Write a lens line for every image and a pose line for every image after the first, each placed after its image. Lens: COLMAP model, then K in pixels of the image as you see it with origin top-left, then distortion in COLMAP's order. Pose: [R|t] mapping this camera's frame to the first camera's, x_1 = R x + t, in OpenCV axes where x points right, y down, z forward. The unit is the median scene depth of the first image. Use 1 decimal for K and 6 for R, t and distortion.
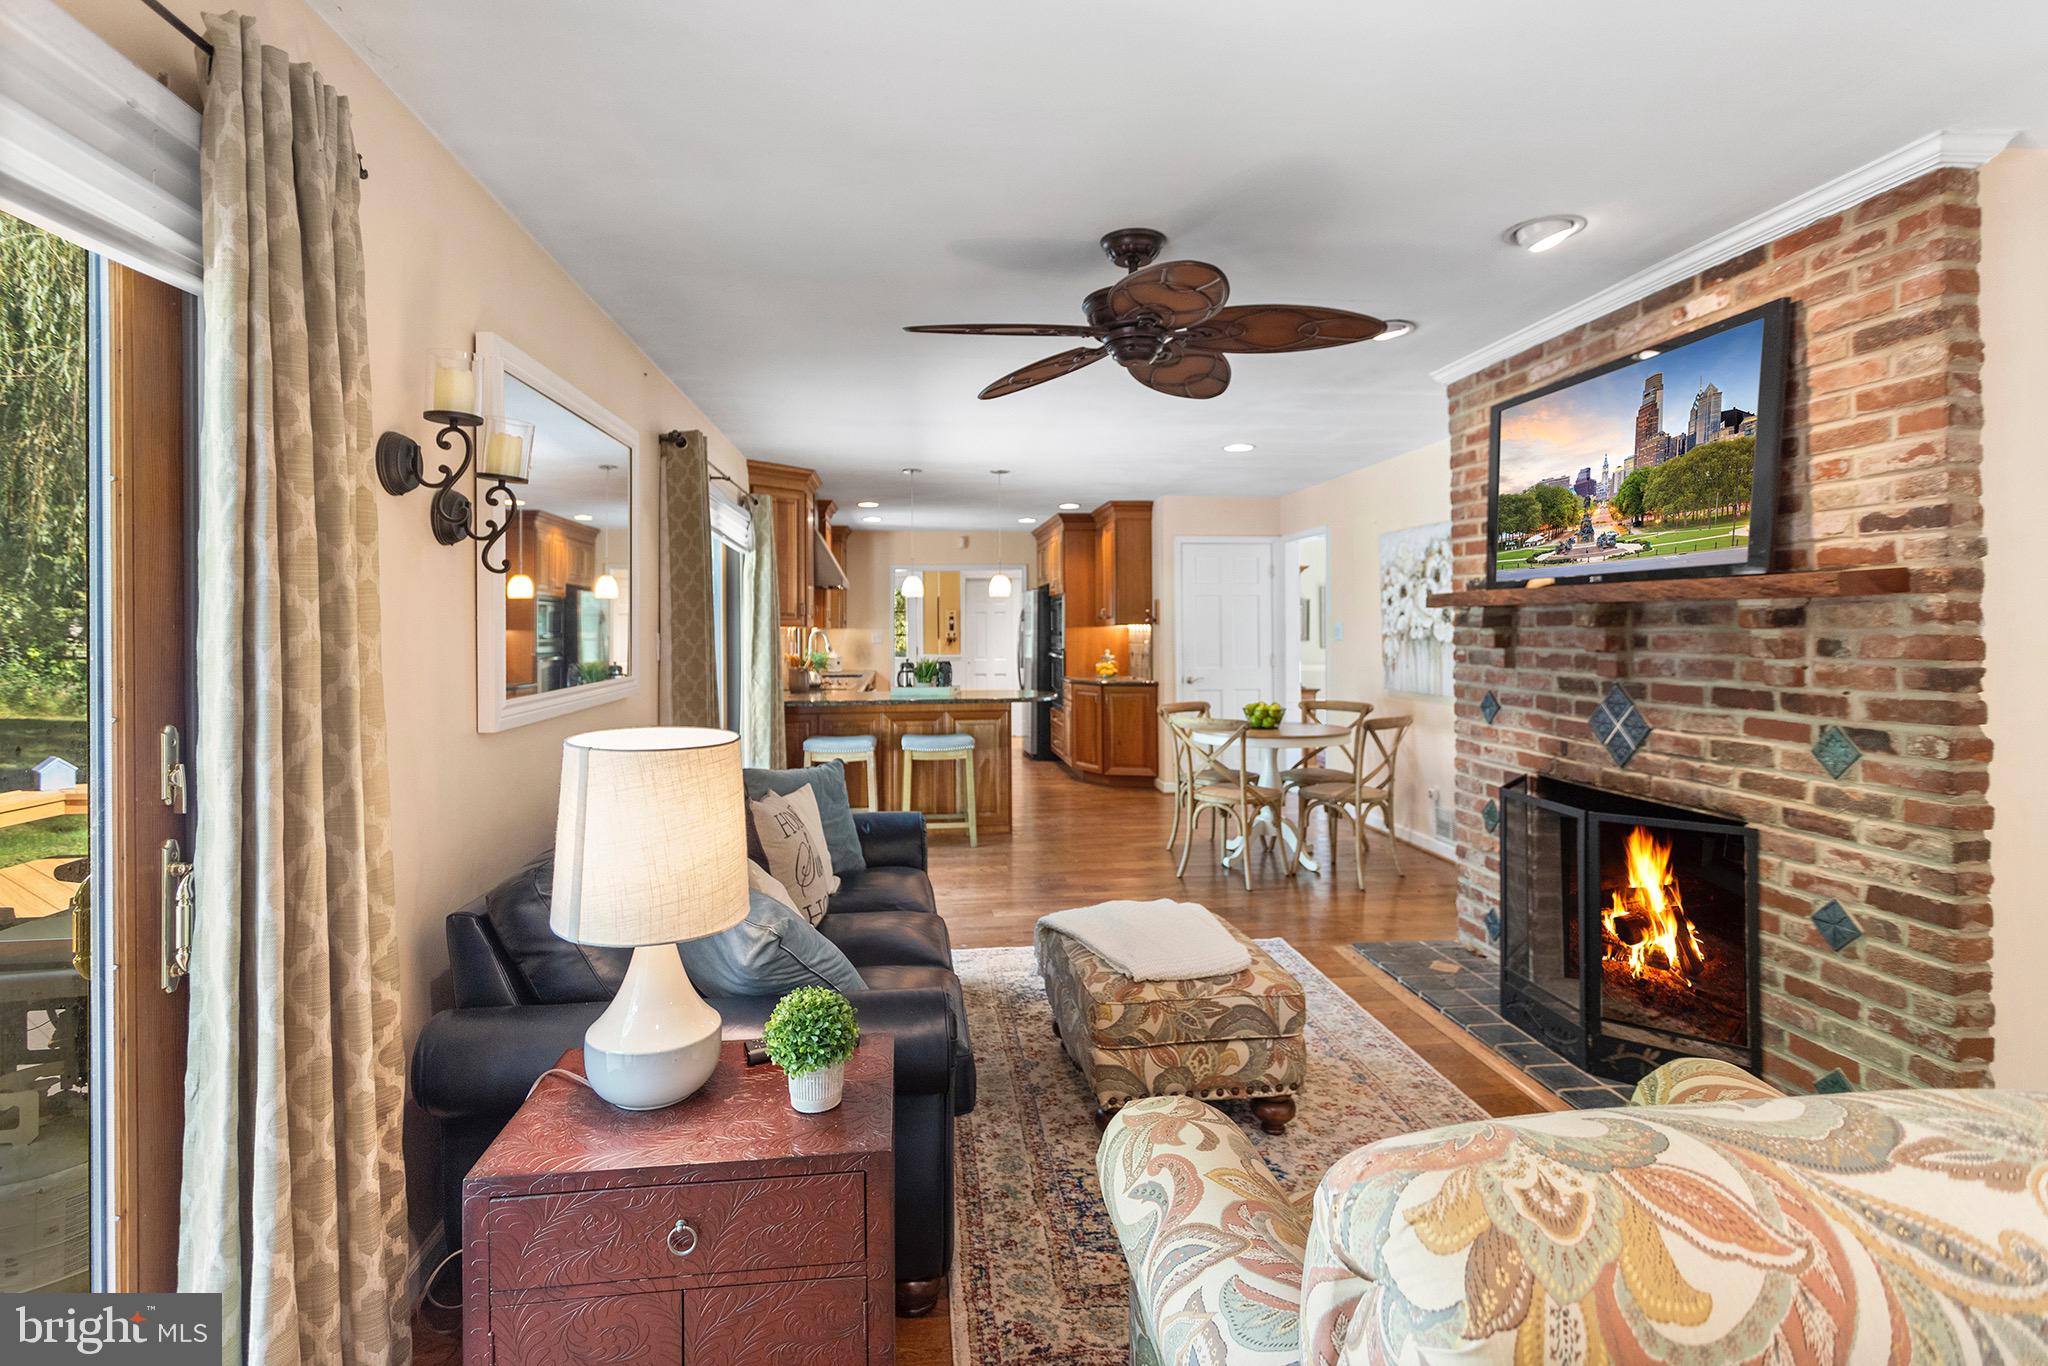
lens RADIAL K [[996.6, 0, 1027.4], [0, 996.6, 633.7], [0, 0, 1]] dist [-0.005221, -0.000085]
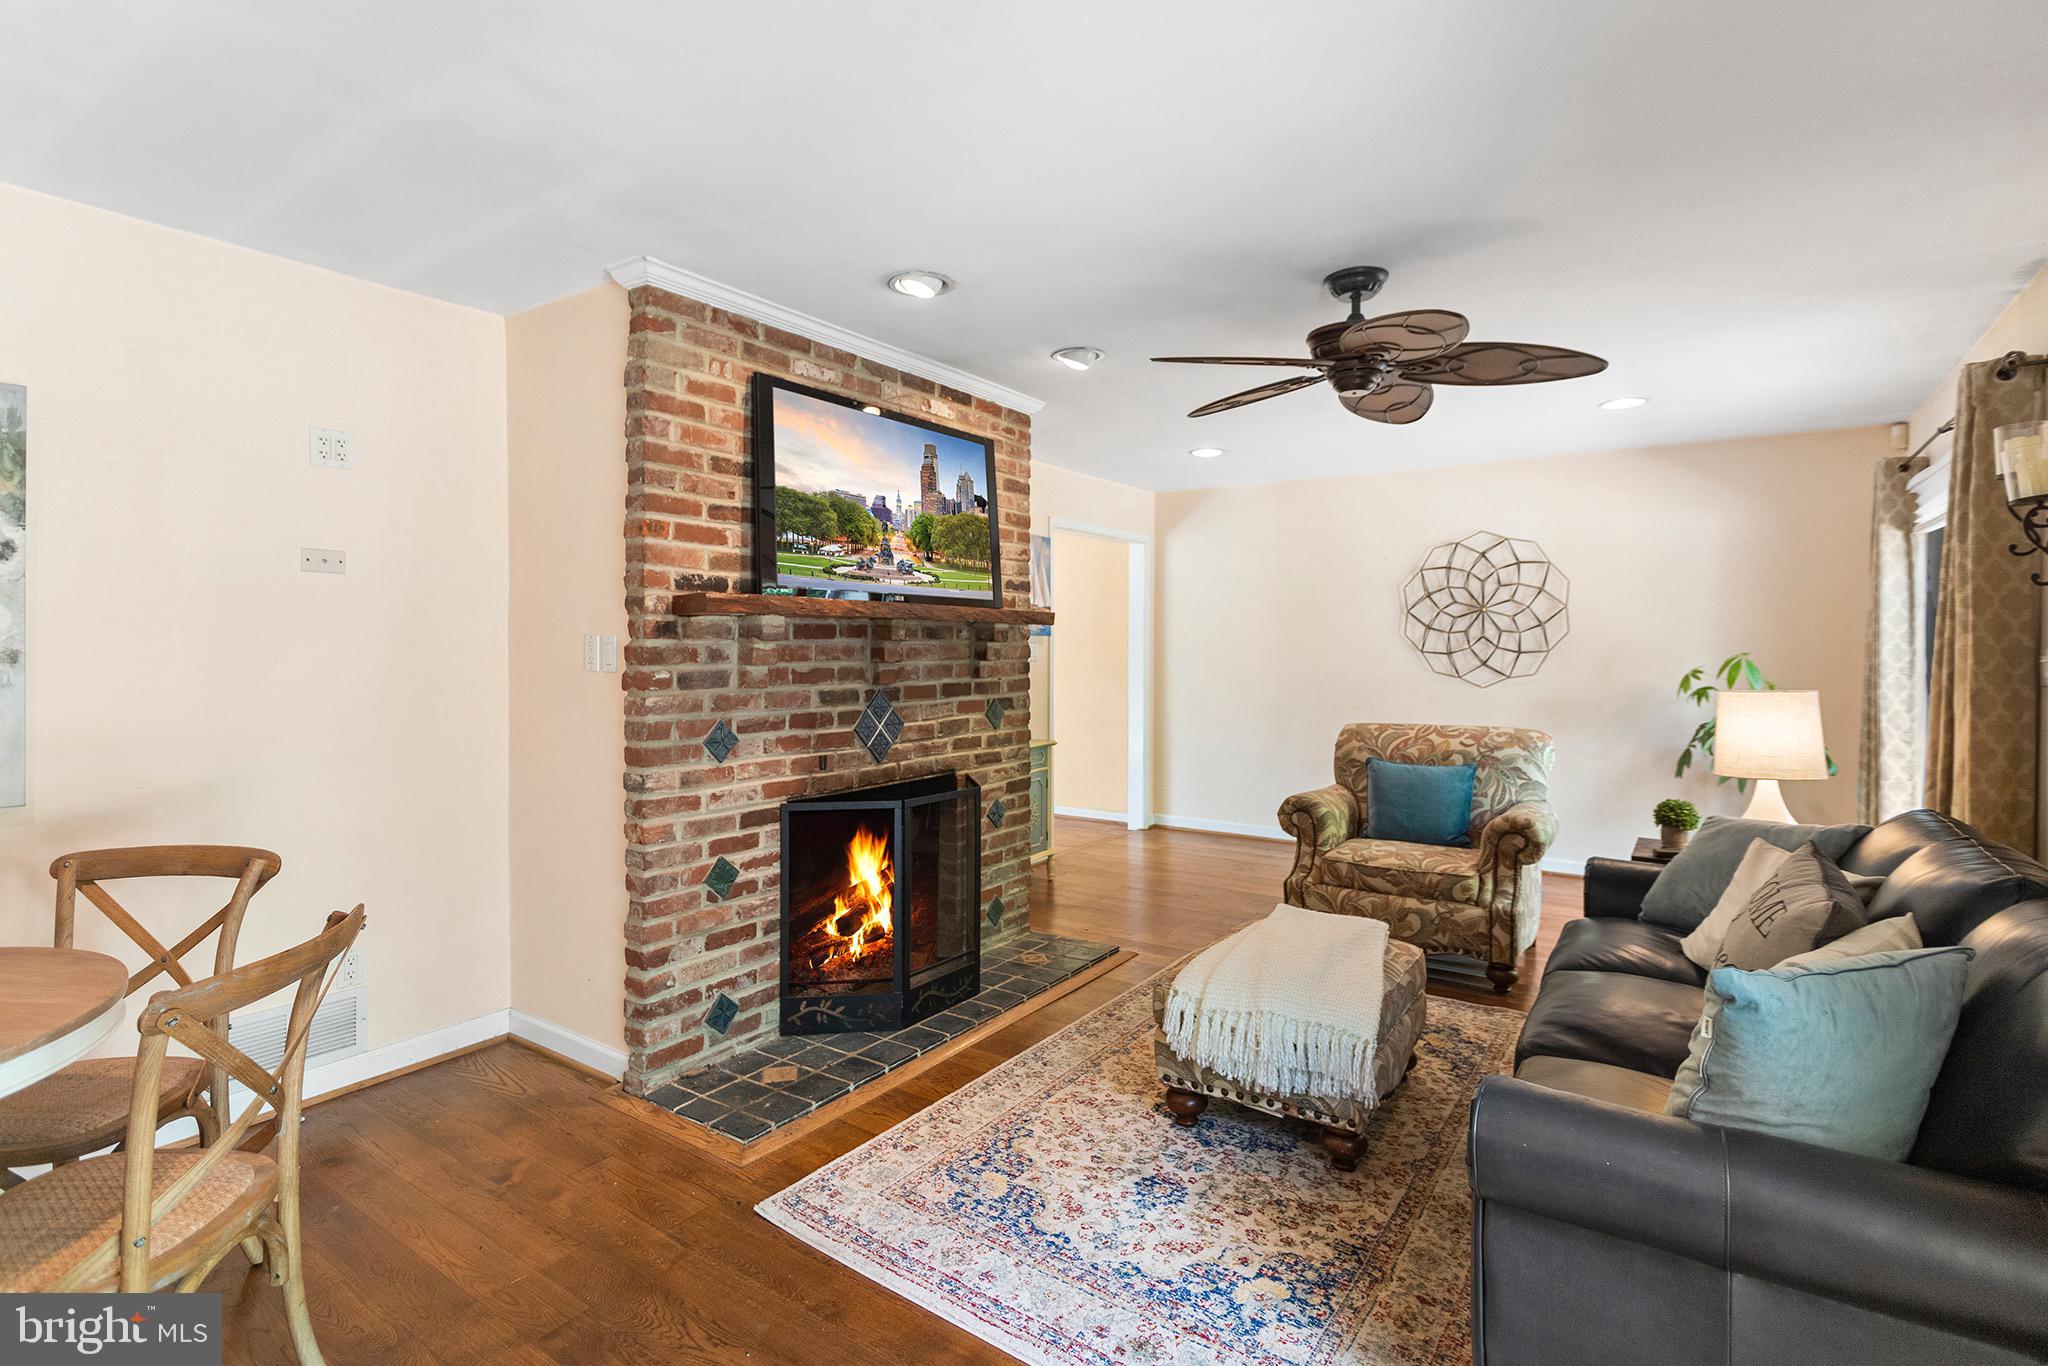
lens RADIAL K [[996.6, 0, 996.6], [0, 996.6, 653.8], [0, 0, 1]] dist [-0.005221, -0.000085]
pose [[-0.735092, -0.006480, 0.677937, -0.280489], [0.003798, 0.999899, 0.013675, -0.006876], [-0.677957, 0.012627, -0.734993, 1.733469]]
